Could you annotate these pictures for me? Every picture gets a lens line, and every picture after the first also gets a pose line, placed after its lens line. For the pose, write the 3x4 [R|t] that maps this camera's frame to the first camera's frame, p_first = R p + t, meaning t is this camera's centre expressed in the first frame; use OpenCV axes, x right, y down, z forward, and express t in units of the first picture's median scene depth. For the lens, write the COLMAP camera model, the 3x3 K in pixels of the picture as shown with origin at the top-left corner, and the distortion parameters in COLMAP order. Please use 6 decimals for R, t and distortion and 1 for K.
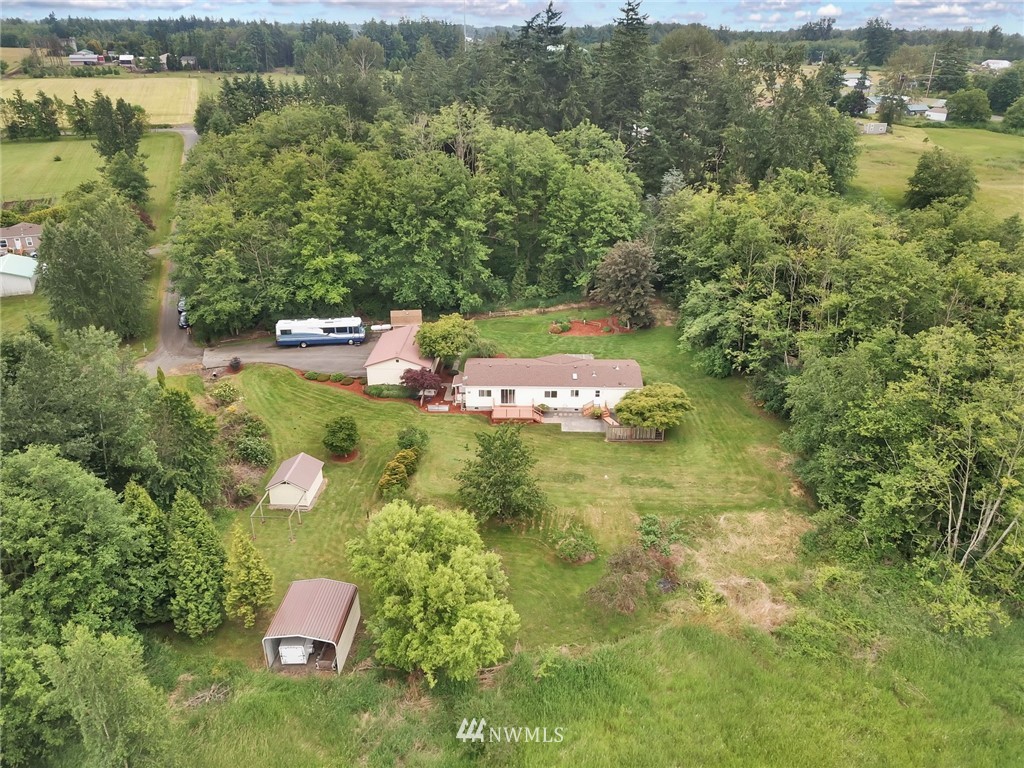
lens RADIAL K [[771.8, 0, 512.0], [0, 771.8, 384.0], [0, 0, 1]] dist [0.001262, -0.000647]
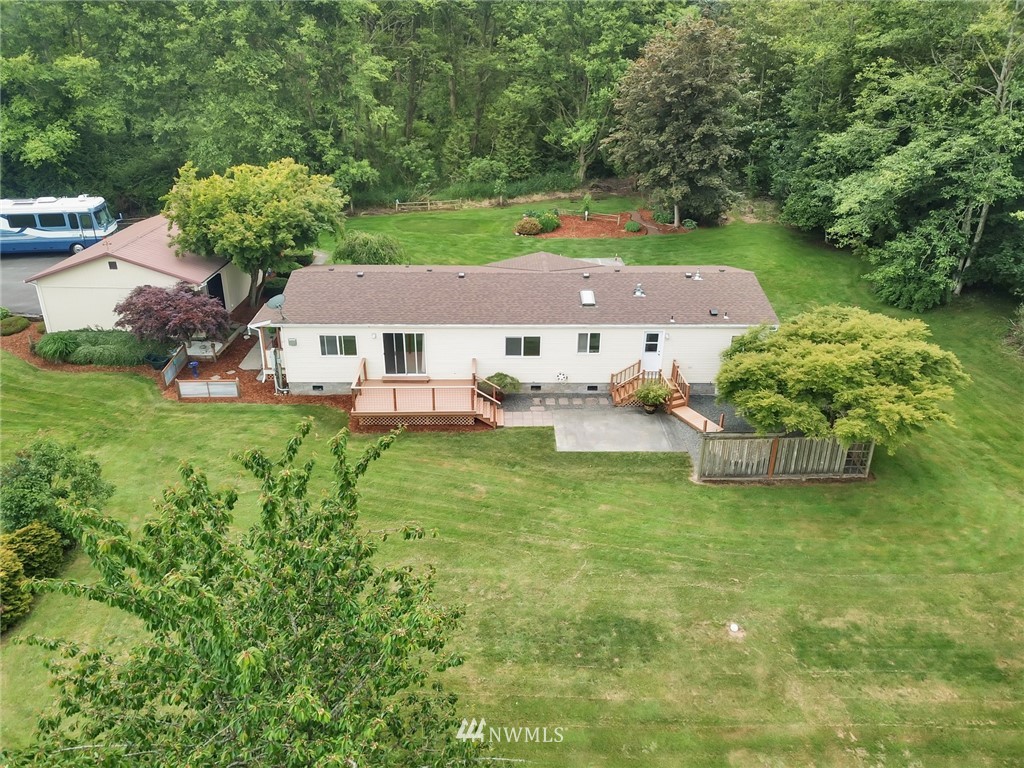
lens RADIAL K [[771.8, 0, 512.0], [0, 771.8, 384.0], [0, 0, 1]] dist [0.001262, -0.000647]
pose [[0.998935, -0.013706, 0.044059, 0.029012], [0.013110, 0.999819, 0.013802, 0.025849], [-0.044240, -0.013209, 0.998934, 0.634685]]
